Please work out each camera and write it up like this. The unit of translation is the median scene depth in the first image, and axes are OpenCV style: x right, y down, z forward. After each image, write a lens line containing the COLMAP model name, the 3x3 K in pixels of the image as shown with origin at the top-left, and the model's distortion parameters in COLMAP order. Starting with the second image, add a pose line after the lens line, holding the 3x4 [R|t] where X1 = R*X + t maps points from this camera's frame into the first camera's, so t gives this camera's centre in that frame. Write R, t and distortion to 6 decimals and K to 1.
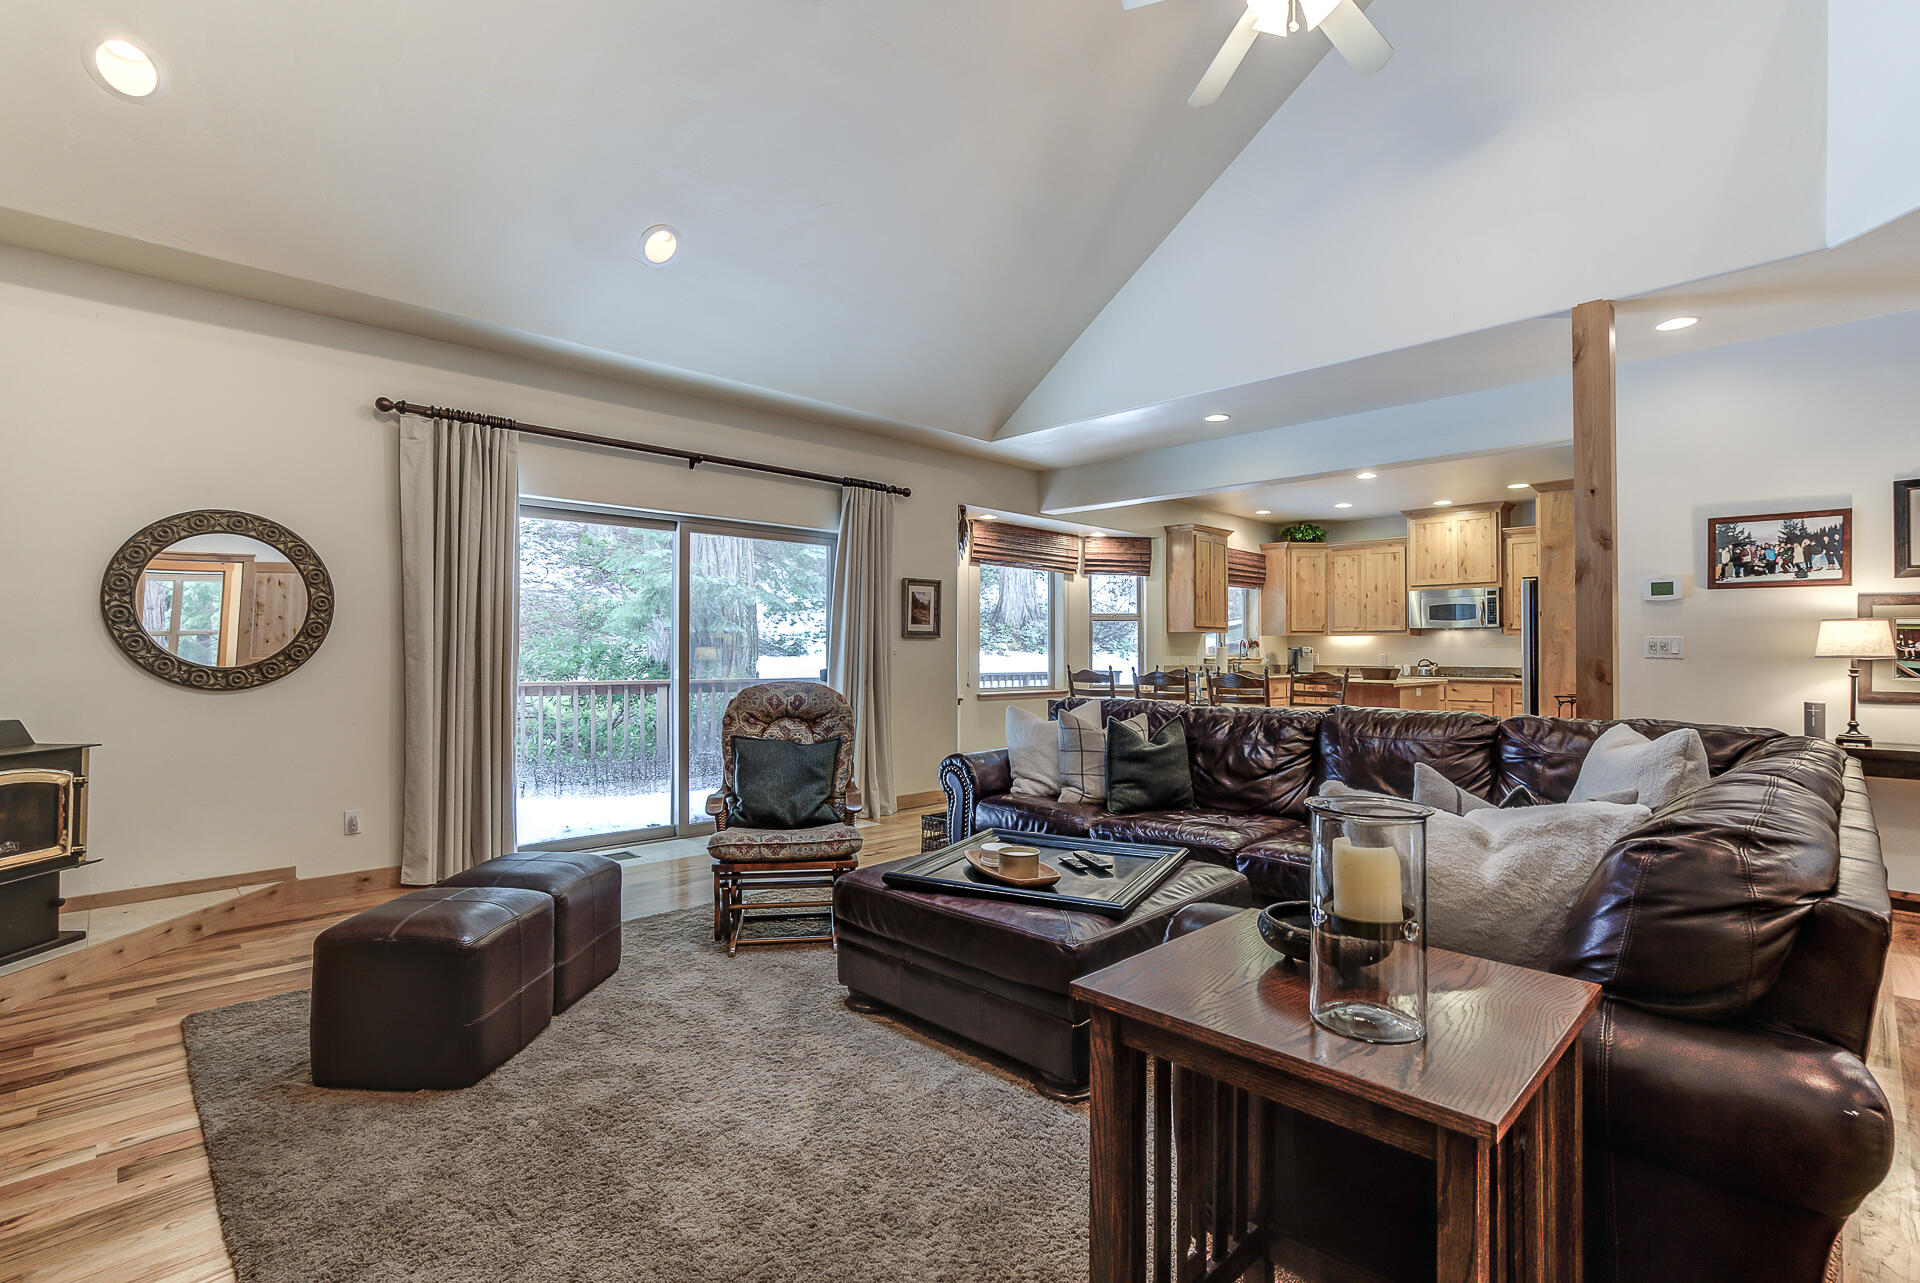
lens RADIAL K [[886.2, 0, 960.0], [0, 886.2, 641.5], [0, 0, 1]] dist [-0.037296, 0.022912]
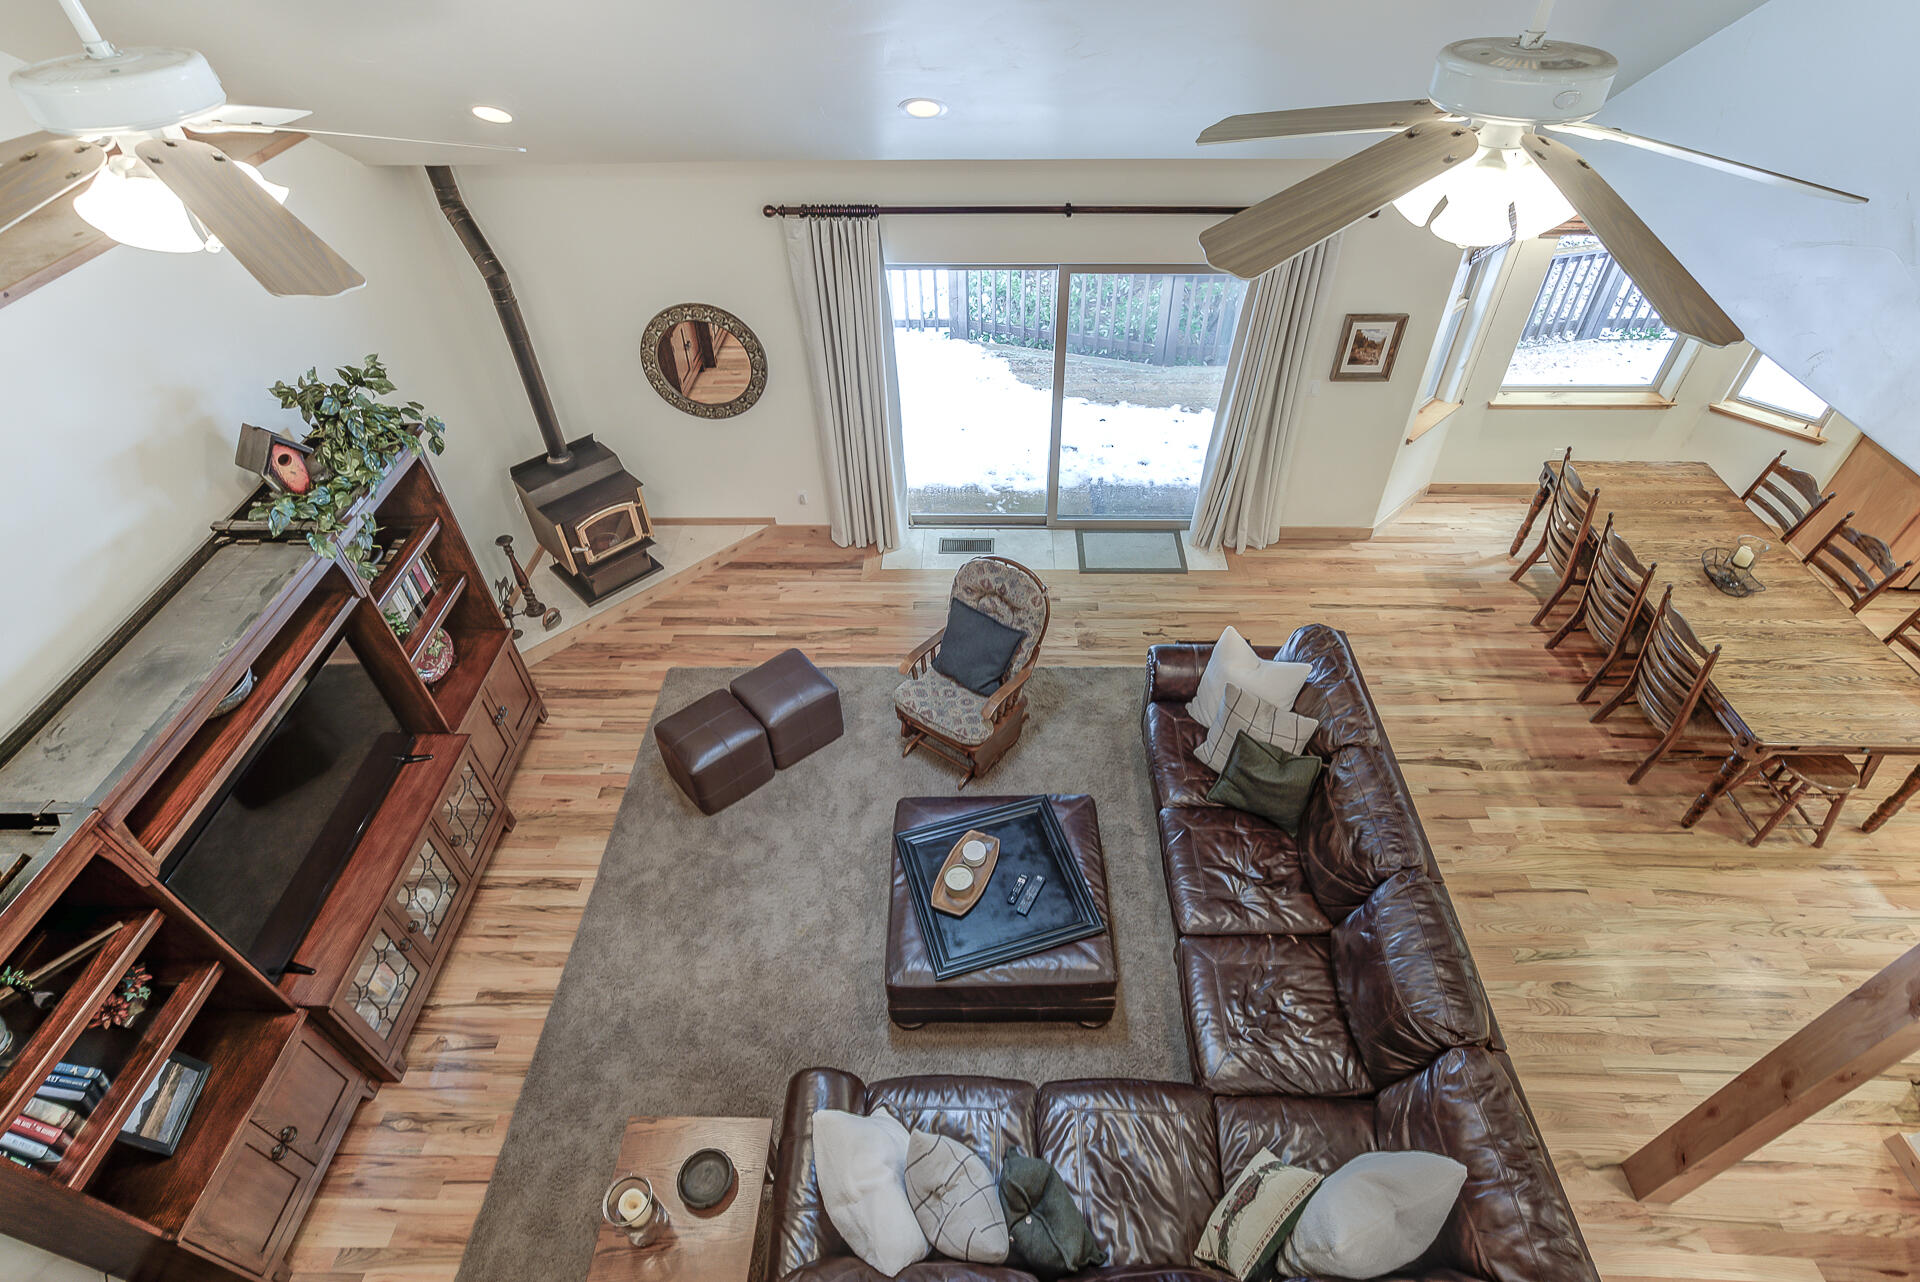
lens RADIAL K [[940.0, 0, 960.0], [0, 940.0, 641.0], [0, 0, 1]] dist [-0.000939, -0.000040]
pose [[0.700245, 0.484055, -0.524736, 0.325578], [0.016819, 0.723635, 0.689978, -0.521840], [0.713704, -0.491979, 0.498580, 0.206772]]
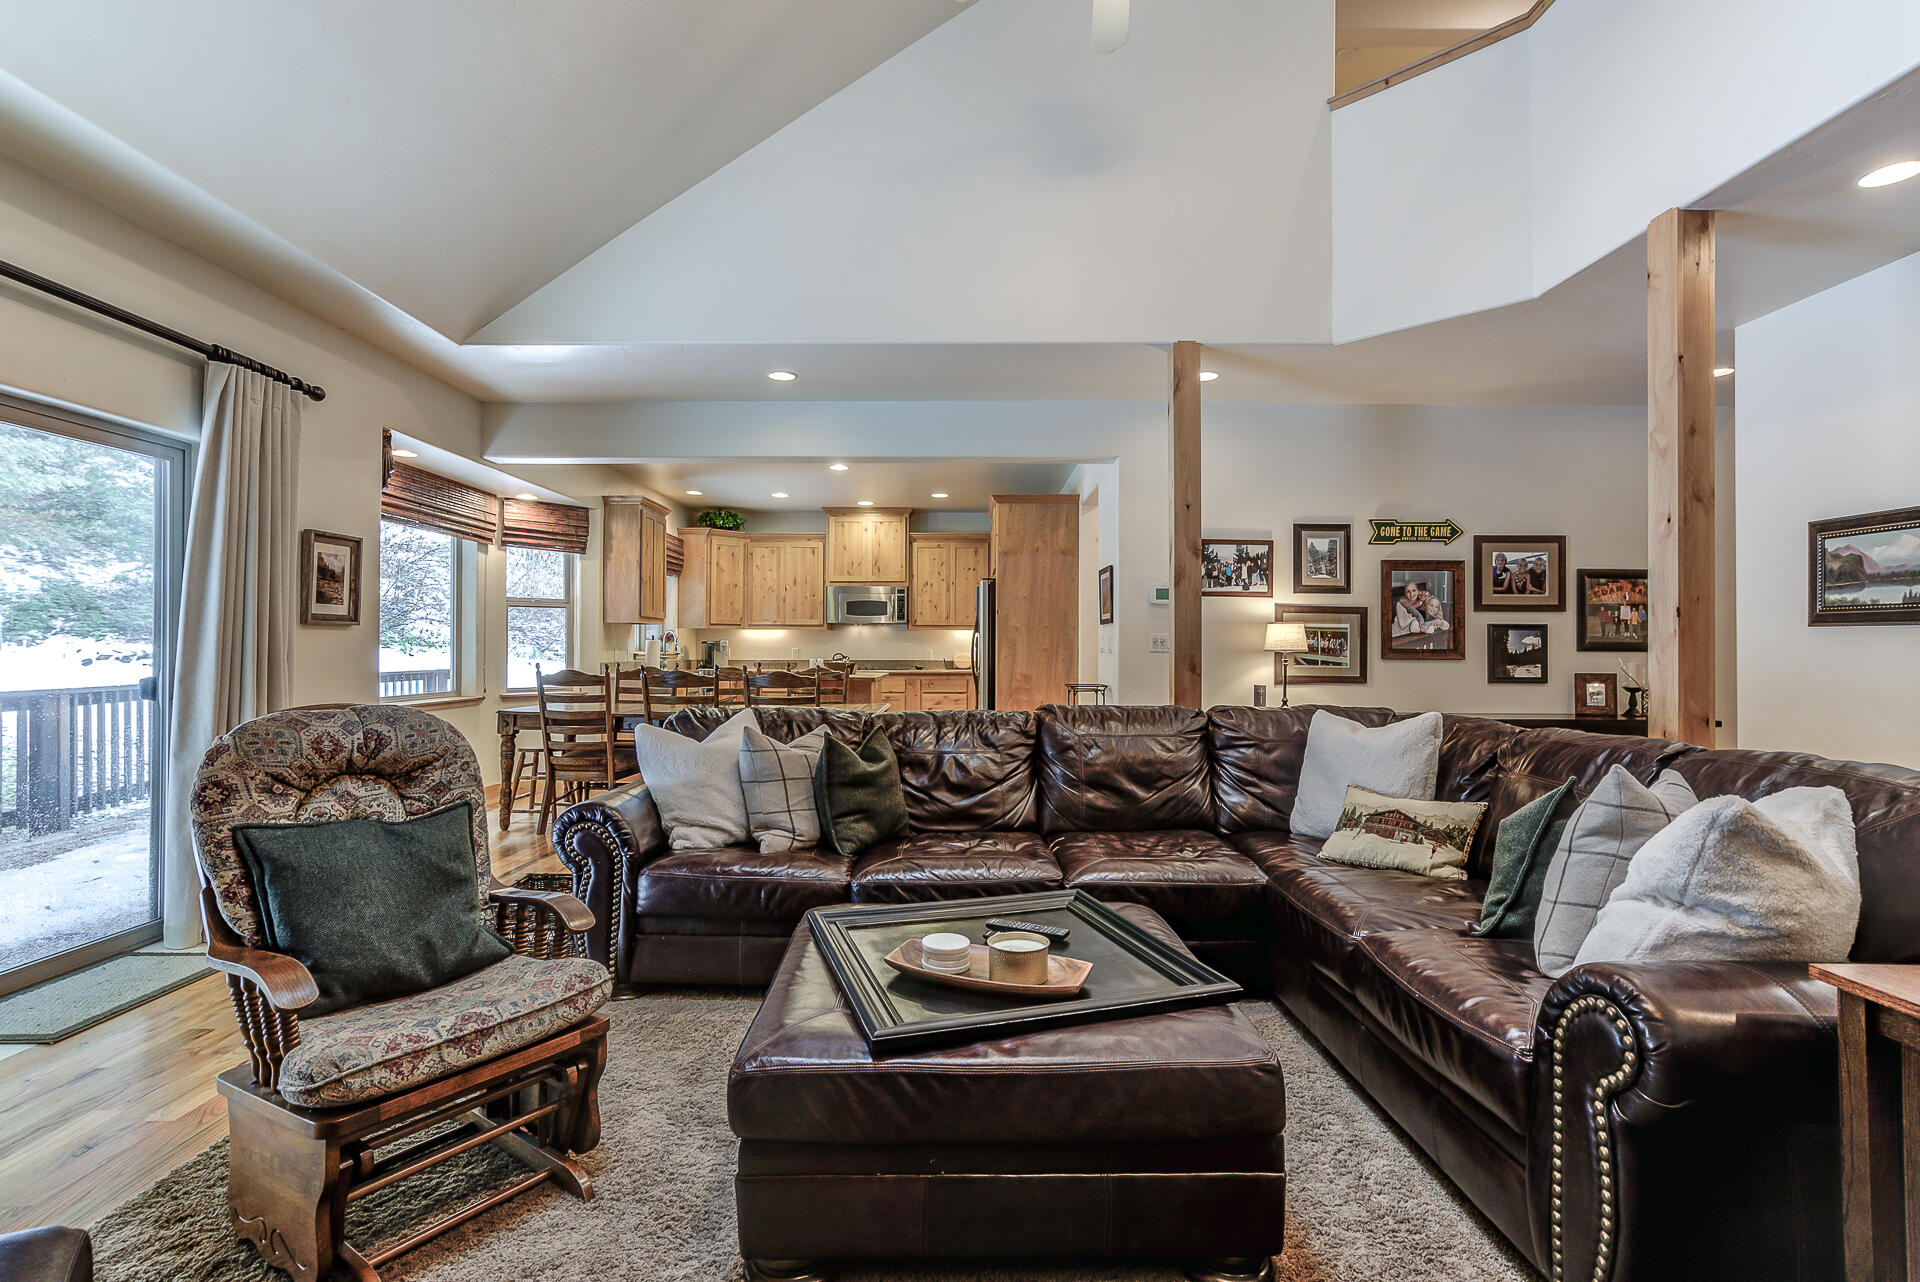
lens RADIAL K [[904.6, 0, 952.2], [0, 904.6, 636.9], [0, 0, 1]] dist [-0.033895, 0.025354]
pose [[0.703607, 0.006856, 0.710556, -0.222190], [-0.008876, 0.999960, -0.000860, 0.001524], [-0.710534, -0.005702, 0.703640, 0.263335]]
